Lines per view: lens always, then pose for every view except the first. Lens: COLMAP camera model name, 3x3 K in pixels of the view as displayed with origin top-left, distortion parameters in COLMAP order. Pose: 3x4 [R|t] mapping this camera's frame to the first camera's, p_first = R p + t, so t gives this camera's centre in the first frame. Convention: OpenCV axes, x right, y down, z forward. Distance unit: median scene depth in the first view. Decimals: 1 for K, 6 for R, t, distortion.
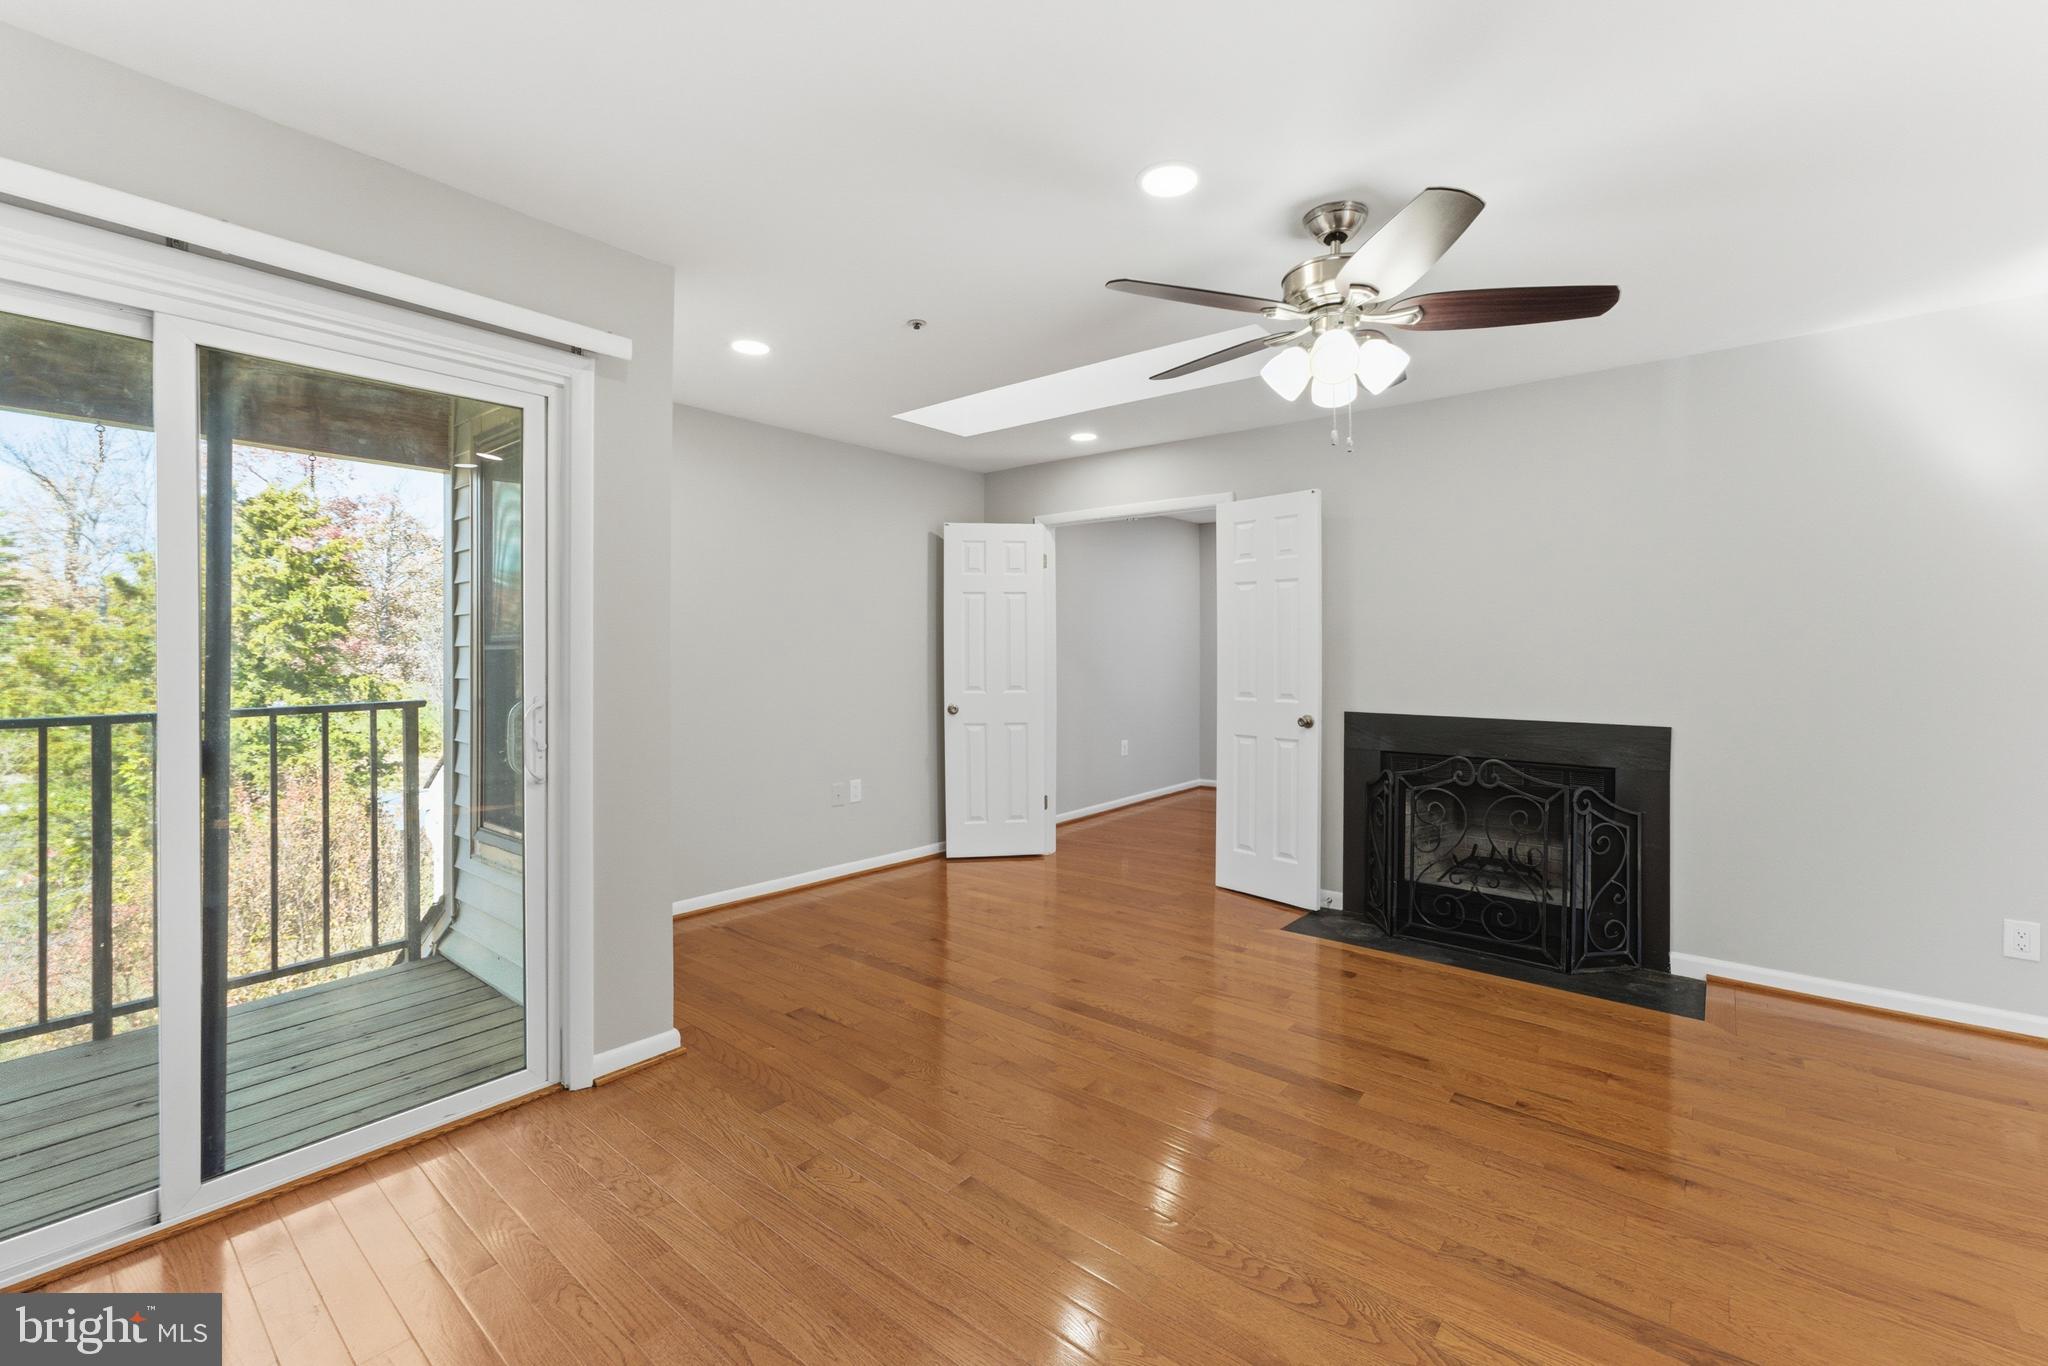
lens RADIAL K [[855.2, 0, 1032.3], [0, 855.2, 662.3], [0, 0, 1]] dist [-0.062518, 0.051035]
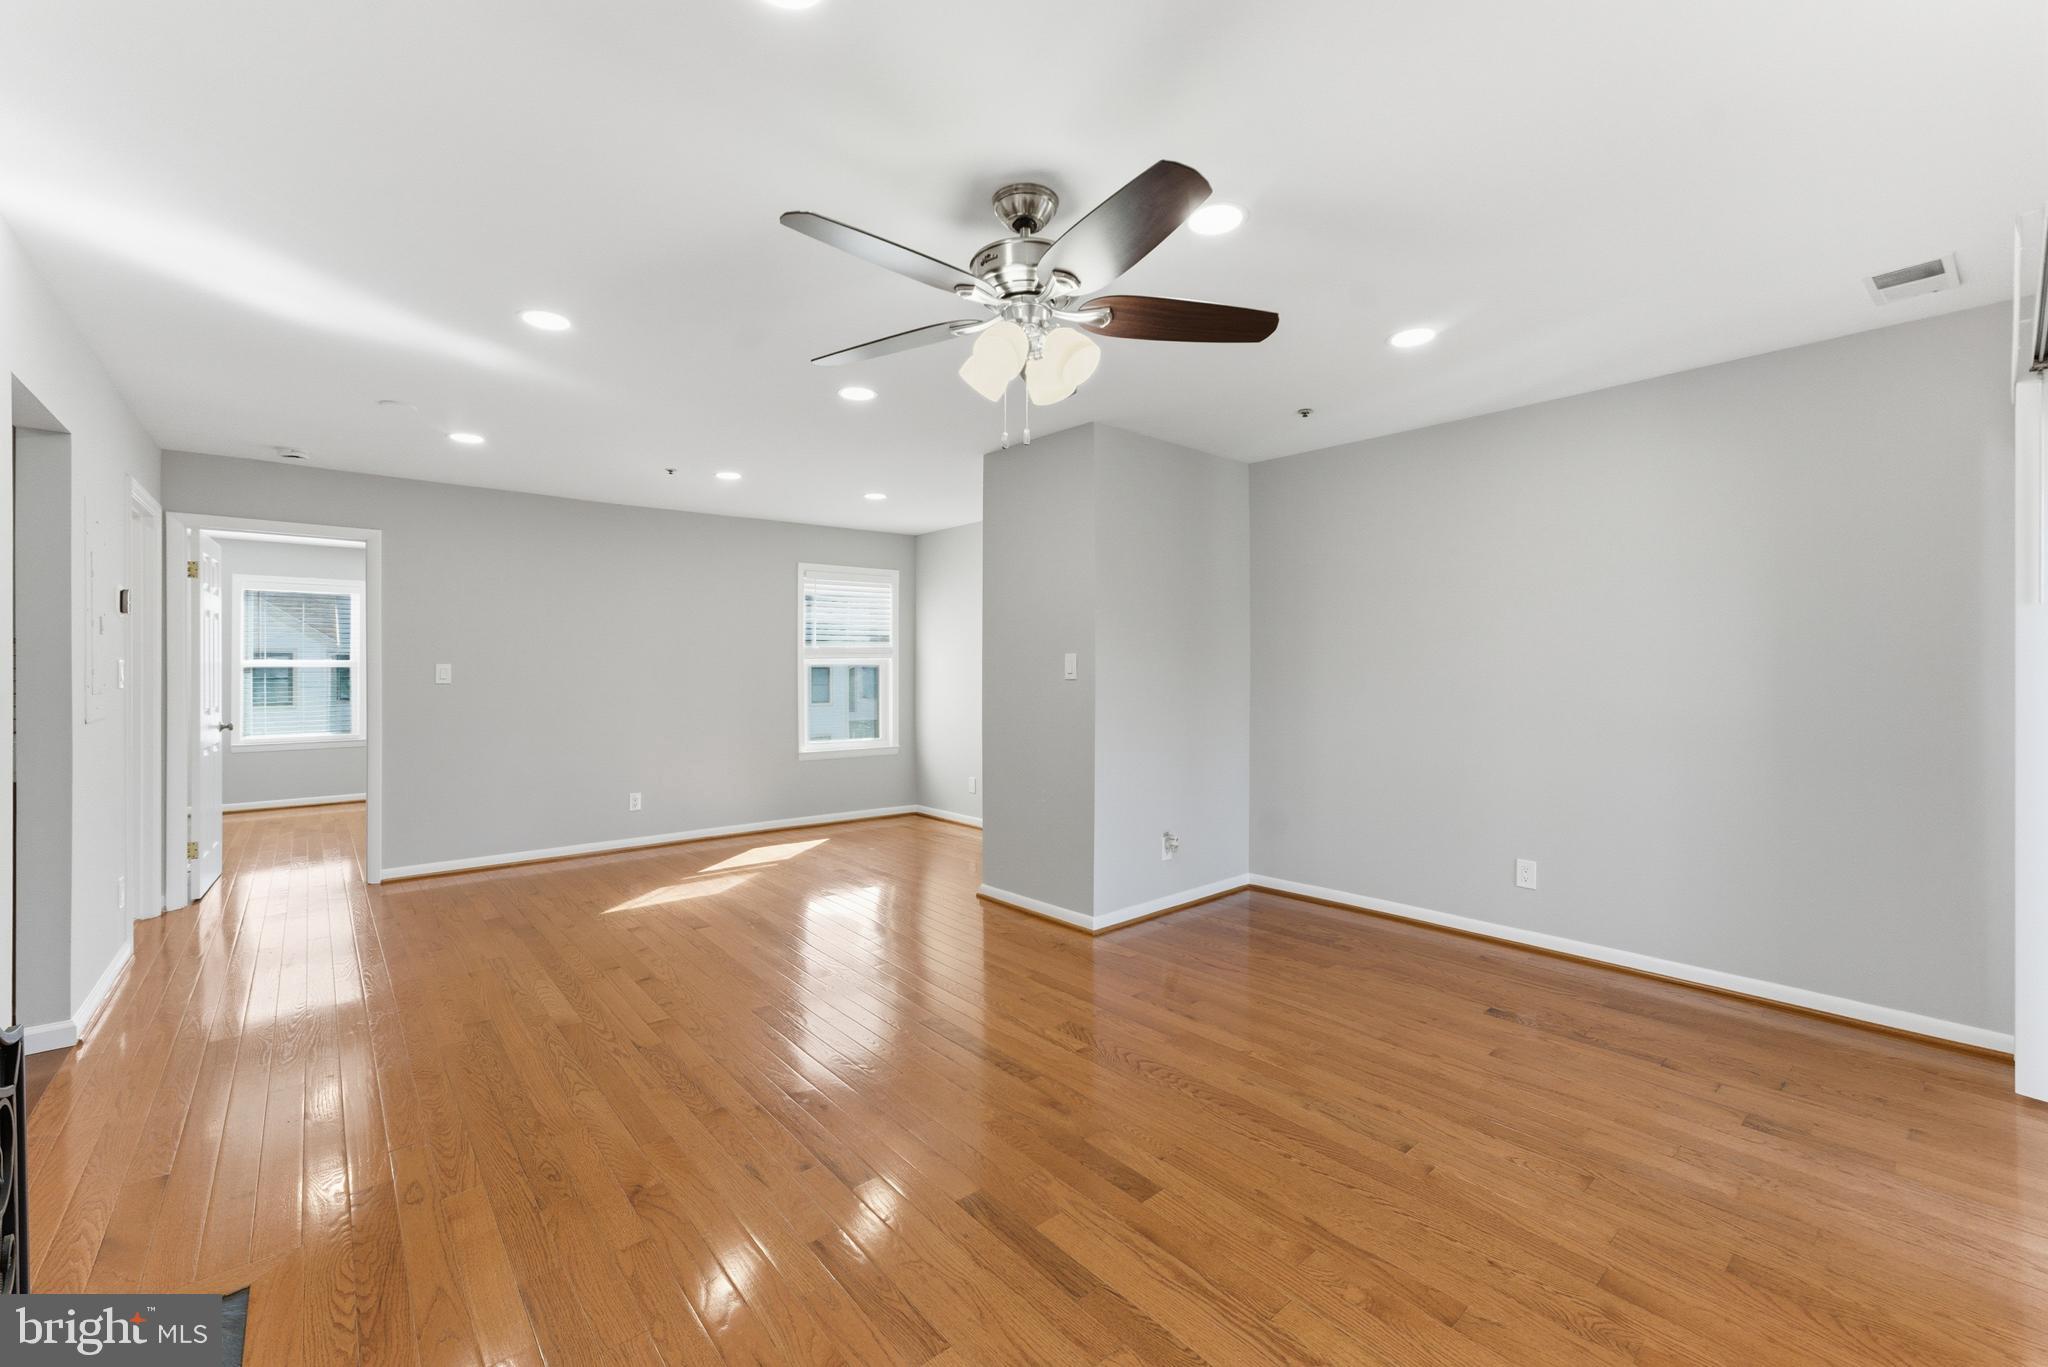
lens RADIAL K [[834.9, 0, 1032.5], [0, 834.9, 669.8], [0, 0, 1]] dist [-0.051508, 0.035151]
pose [[-0.985483, 0.001833, 0.169763, 0.124096], [0.003159, 0.999967, 0.007543, -0.010181], [-0.169744, 0.007970, -0.985456, 1.201026]]
